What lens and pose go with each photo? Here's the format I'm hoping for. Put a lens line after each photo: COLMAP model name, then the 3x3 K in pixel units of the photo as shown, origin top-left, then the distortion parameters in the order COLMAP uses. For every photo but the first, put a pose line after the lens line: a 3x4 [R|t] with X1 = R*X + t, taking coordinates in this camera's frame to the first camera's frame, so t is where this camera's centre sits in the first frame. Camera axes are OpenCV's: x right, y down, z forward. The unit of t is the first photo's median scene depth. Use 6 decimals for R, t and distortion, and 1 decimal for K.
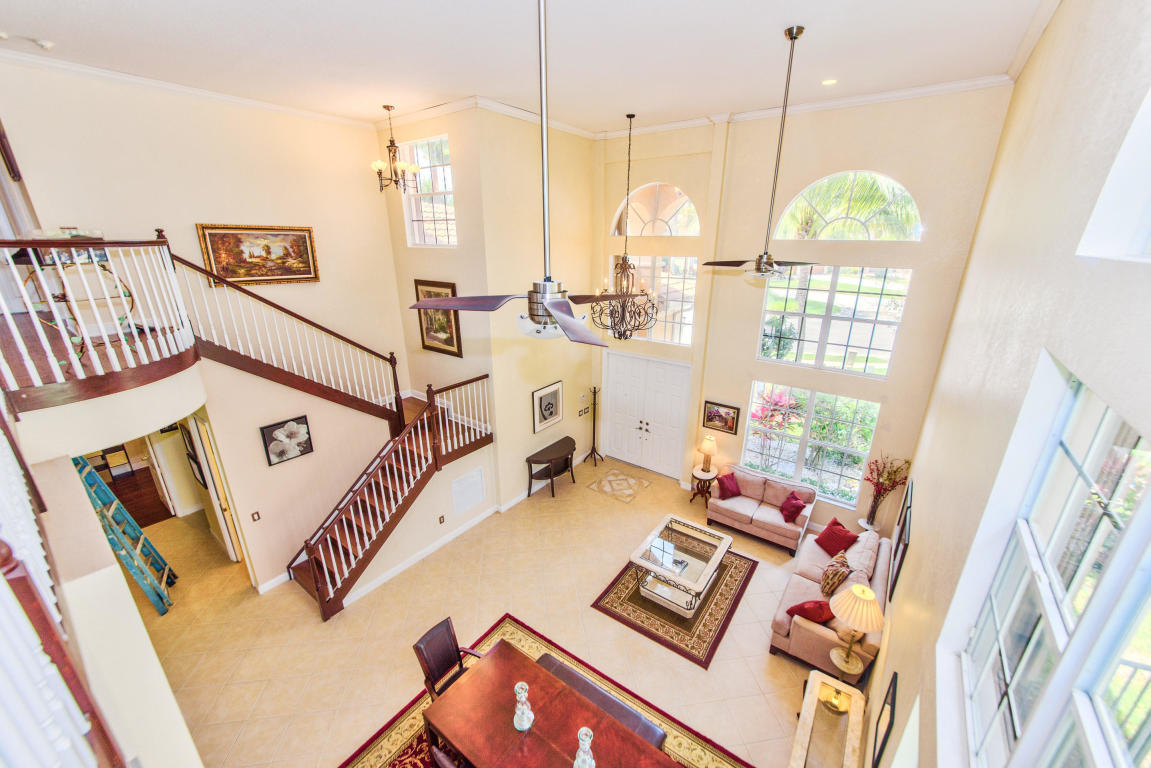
lens RADIAL K [[442.3, 0, 575.5], [0, 442.3, 384.0], [0, 0, 1]] dist [-0.002881, -0.000265]
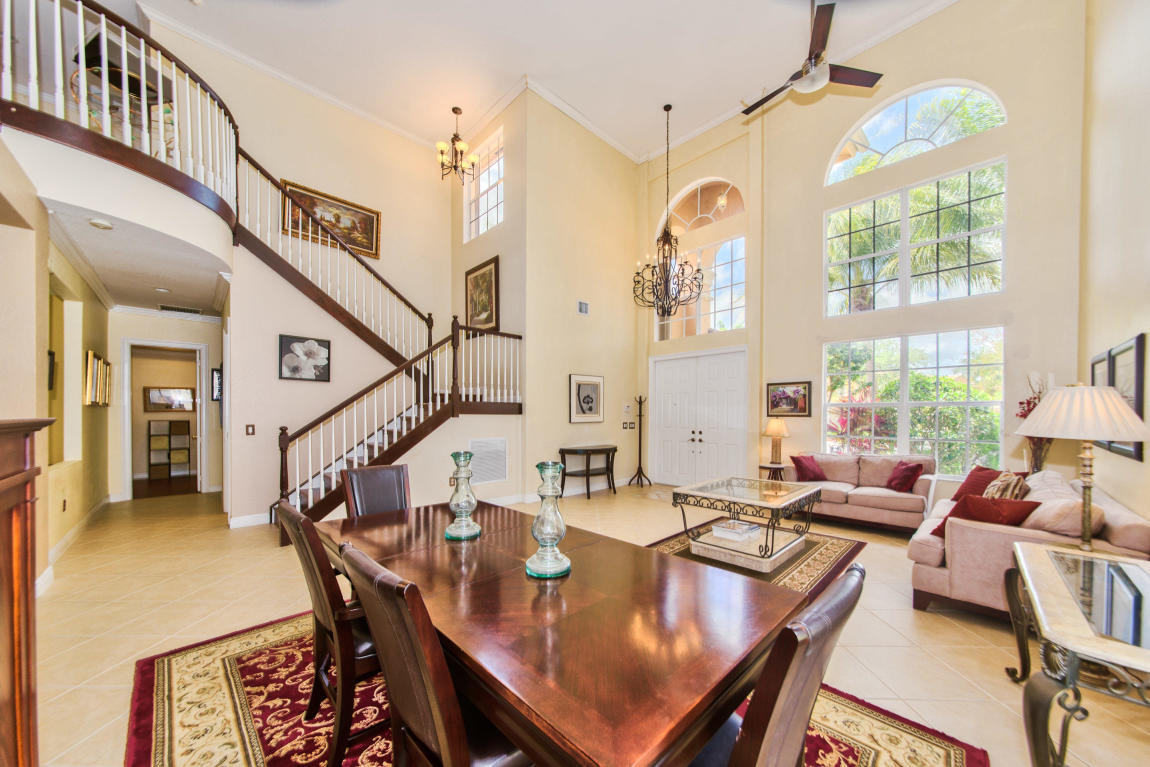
lens RADIAL K [[404.3, 0, 577.6], [0, 404.3, 417.8], [0, 0, 1]] dist [-0.000140, -0.000005]
pose [[0.987605, 0.002136, -0.156947, 0.057615], [-0.052117, 0.947641, -0.315055, 0.402183], [0.148056, 0.319329, 0.936006, 0.249675]]
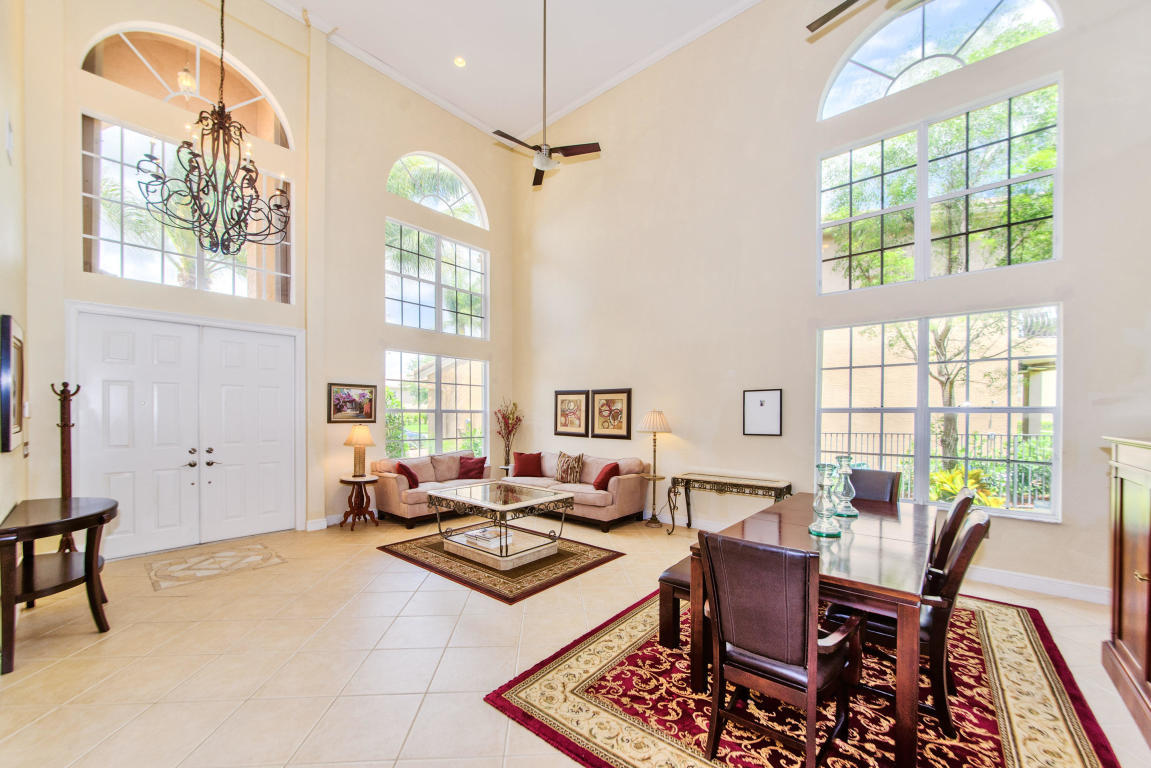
lens RADIAL K [[441.6, 0, 590.6], [0, 441.6, 419.6], [0, 0, 1]] dist [-0.019583, 0.000021]
pose [[0.049233, -0.010693, 0.998730, -0.423096], [0.319531, 0.947559, -0.005606, 0.252731], [-0.946296, 0.319401, 0.050068, 0.639828]]
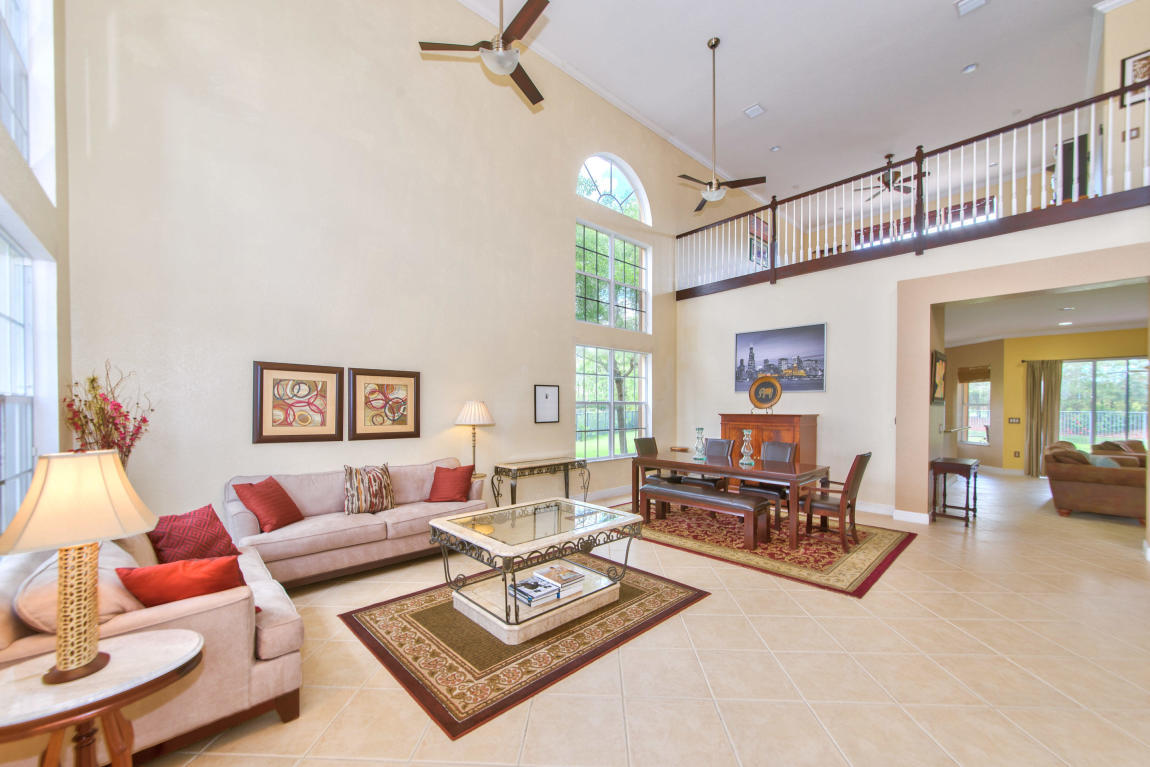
lens RADIAL K [[432.1, 0, 576.6], [0, 432.1, 414.2], [0, 0, 1]] dist [-0.000144, -0.004608]
pose [[-0.984926, -0.006011, 0.172873, 0.088366], [0.053149, 0.940535, 0.335513, 0.066514], [-0.164610, 0.339643, -0.926038, 1.184862]]
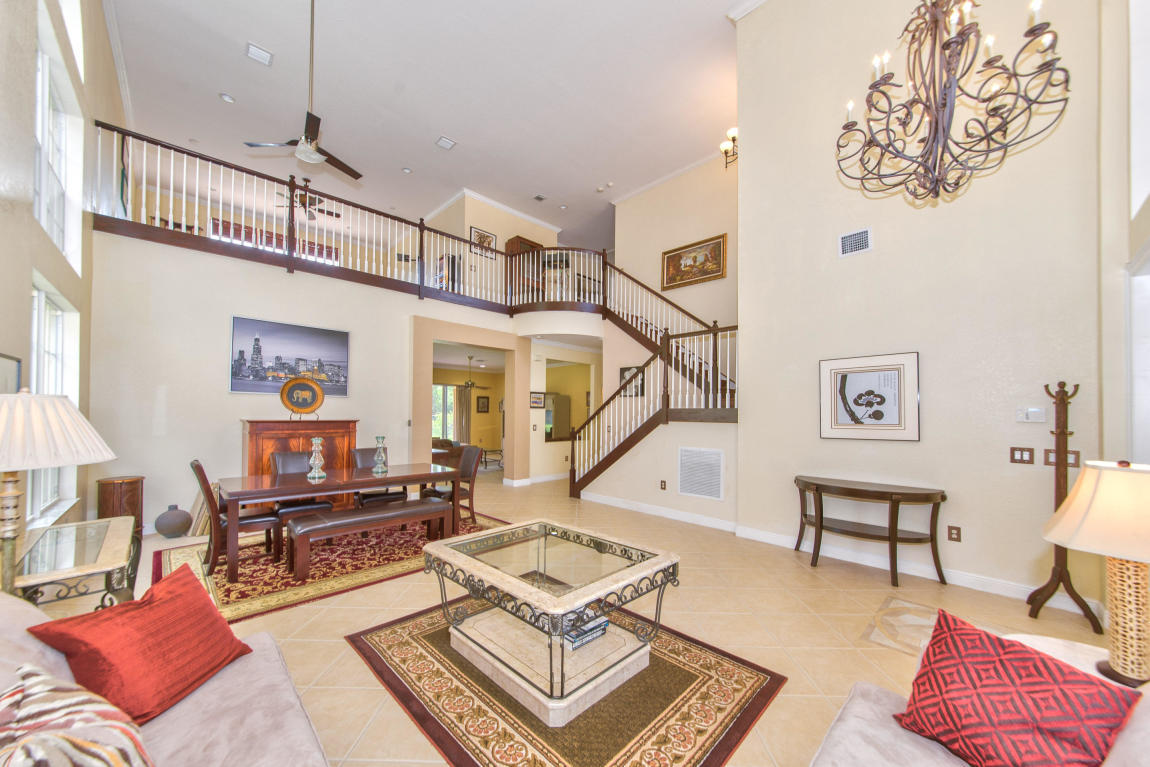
lens RADIAL K [[413.9, 0, 575.7], [0, 413.9, 408.9], [0, 0, 1]] dist [-0.002280, -0.000060]
pose [[-0.156045, -0.014976, -0.987636, 0.532488], [-0.327528, 0.944100, 0.037433, 0.177046], [0.931866, 0.329320, -0.152227, 0.862680]]
